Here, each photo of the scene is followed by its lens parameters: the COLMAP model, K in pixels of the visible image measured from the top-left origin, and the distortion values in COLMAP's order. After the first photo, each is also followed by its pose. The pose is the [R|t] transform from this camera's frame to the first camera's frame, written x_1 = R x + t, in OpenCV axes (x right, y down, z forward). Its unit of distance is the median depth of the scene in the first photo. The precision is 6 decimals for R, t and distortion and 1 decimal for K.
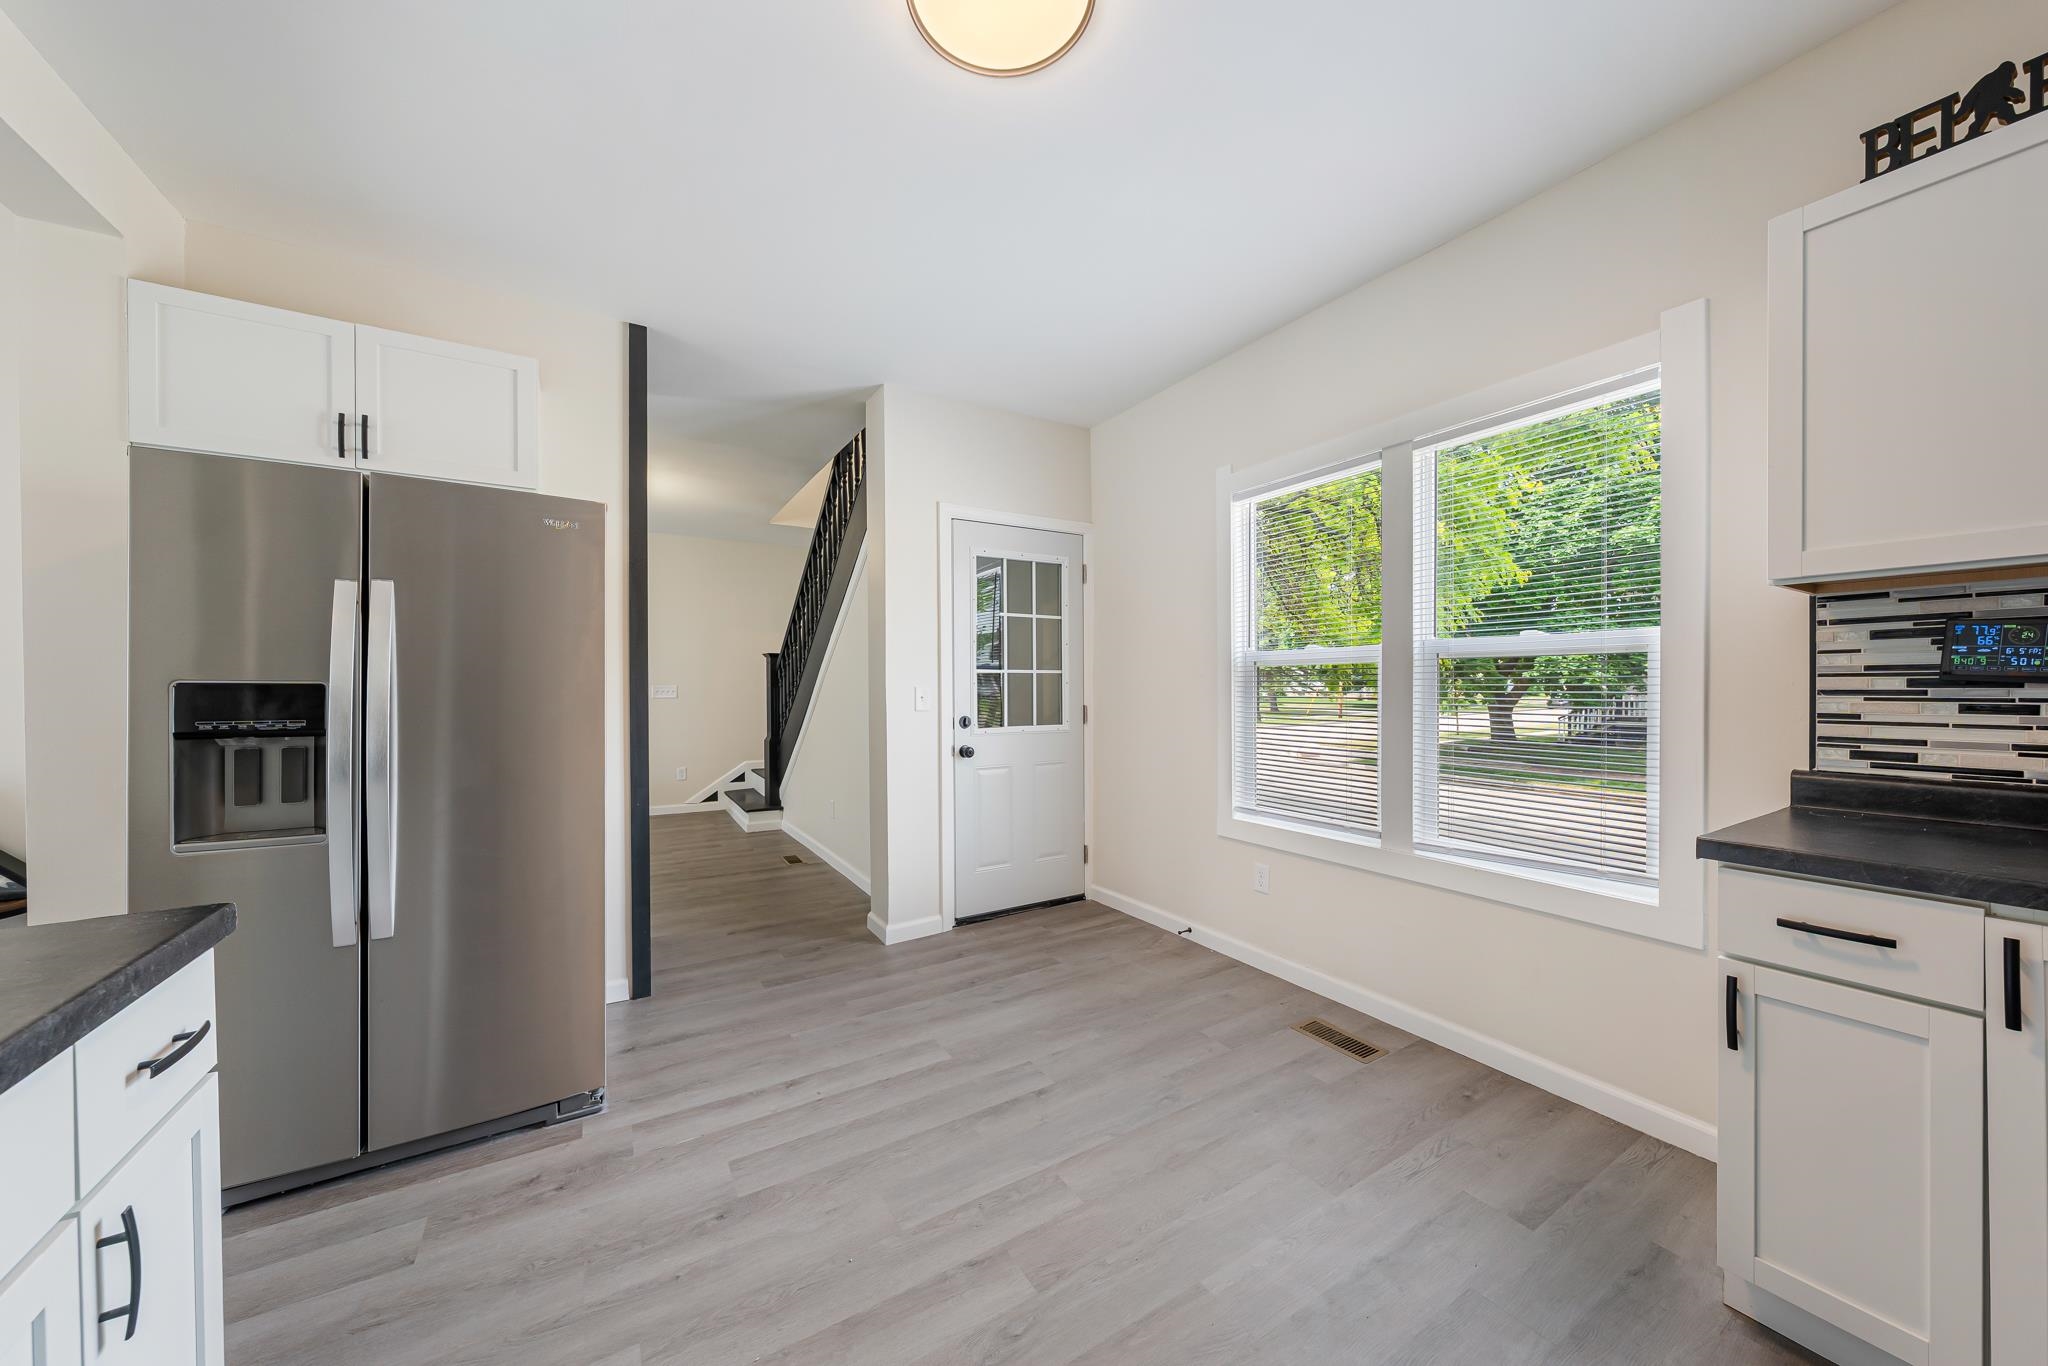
lens RADIAL K [[708.3, 0, 1023.4], [0, 708.3, 698.4], [0, 0, 1]] dist [-0.000803, -0.000278]
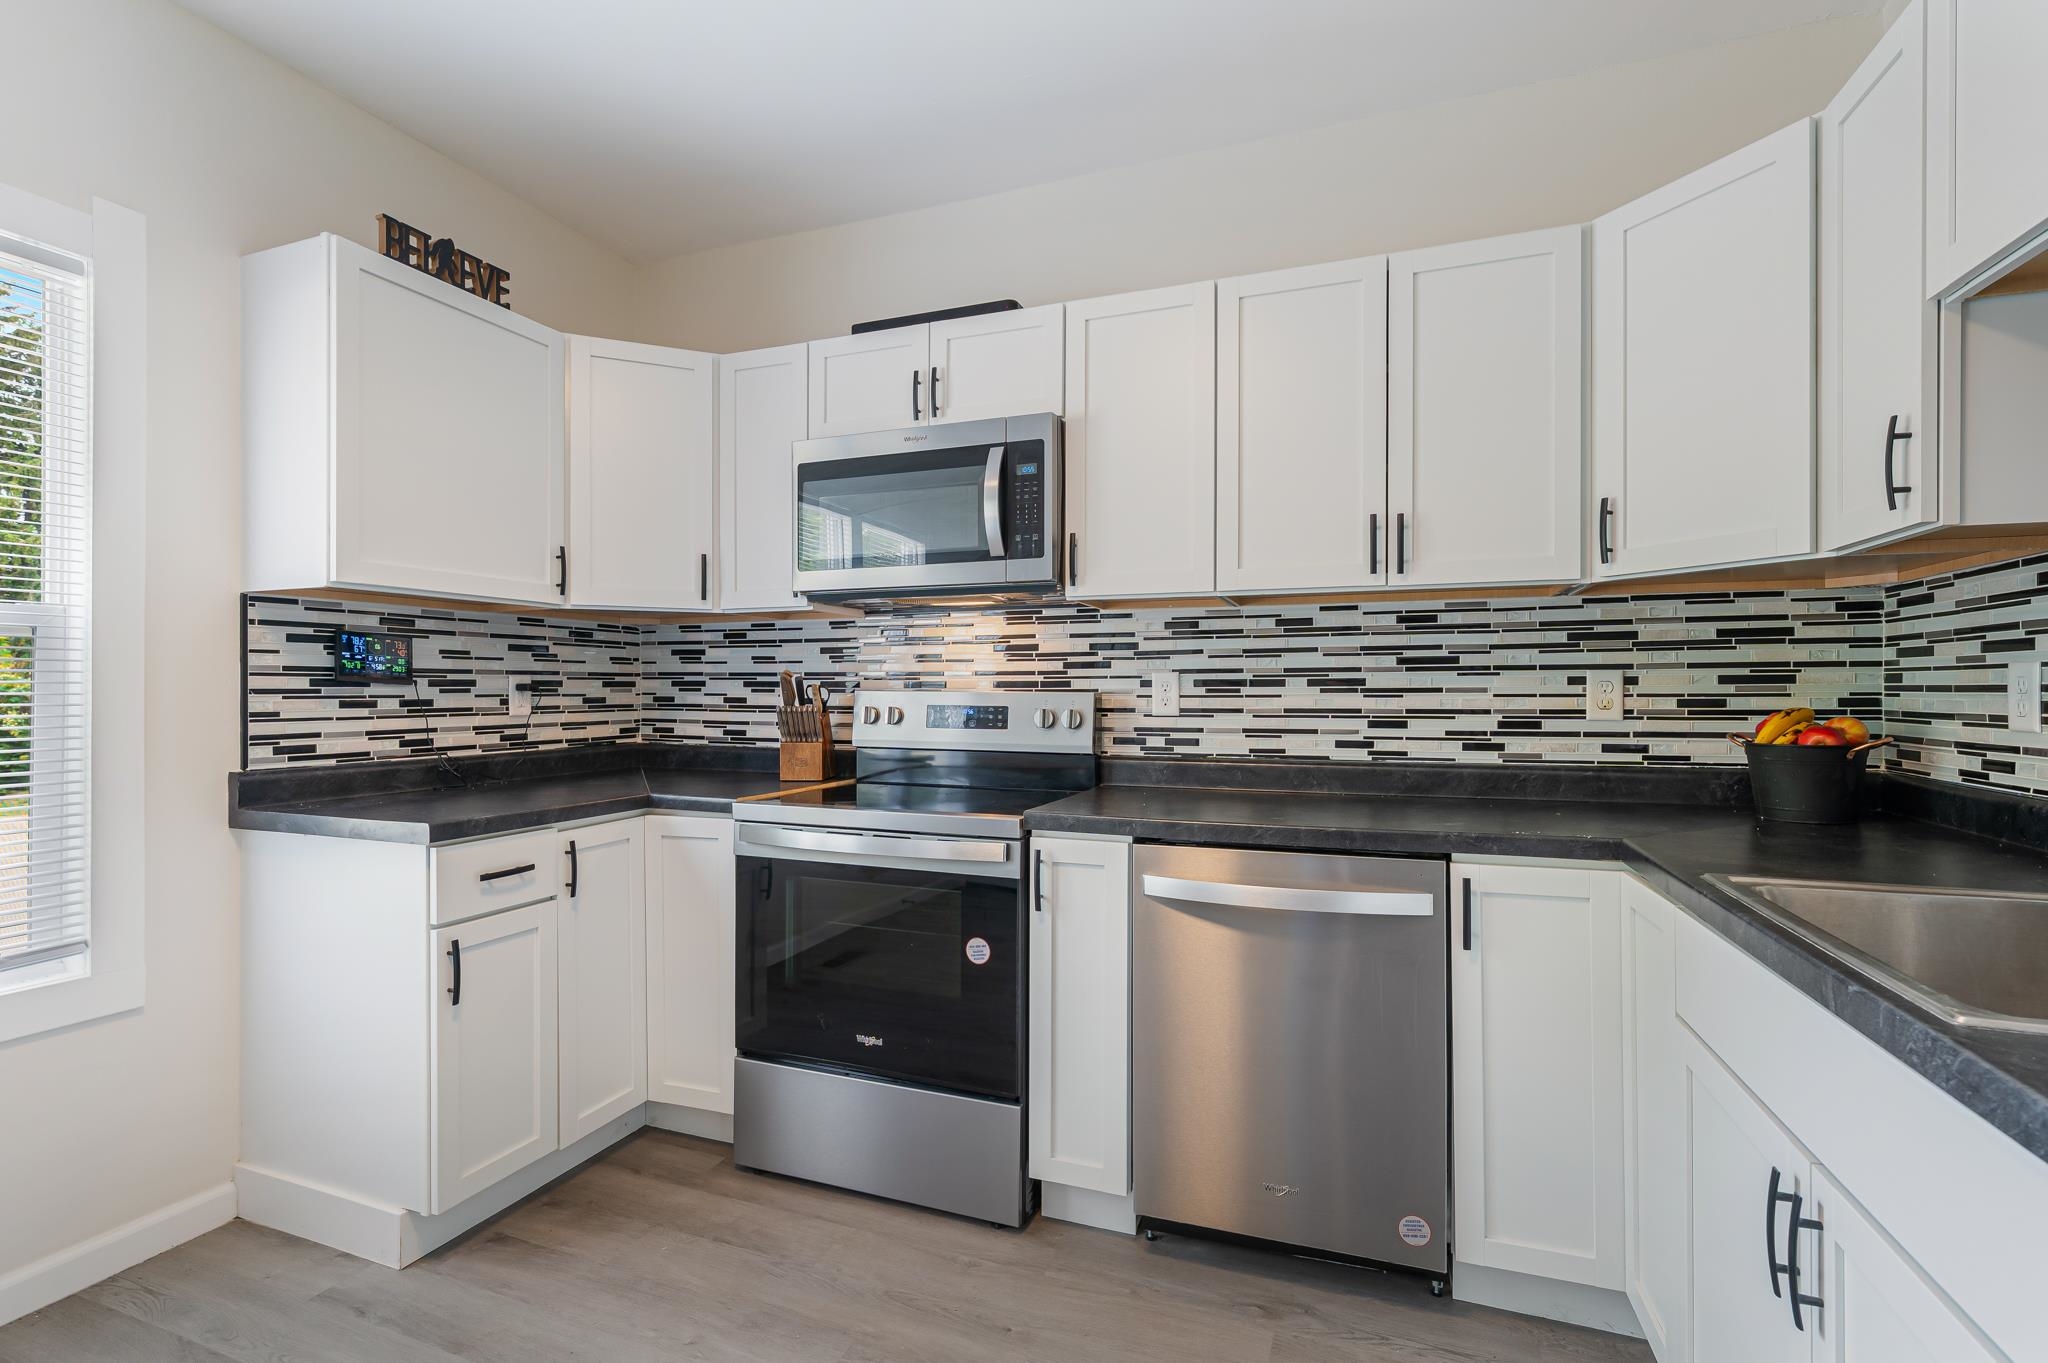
lens RADIAL K [[943.6, 0, 1026.9], [0, 943.6, 688.1], [0, 0, 1]] dist [0.002885, 0.000262]
pose [[-0.609022, 0.007300, 0.793120, -0.558711], [0.019181, 0.999801, 0.005526, 0.000419], [-0.792921, 0.018578, -0.609041, 0.888893]]
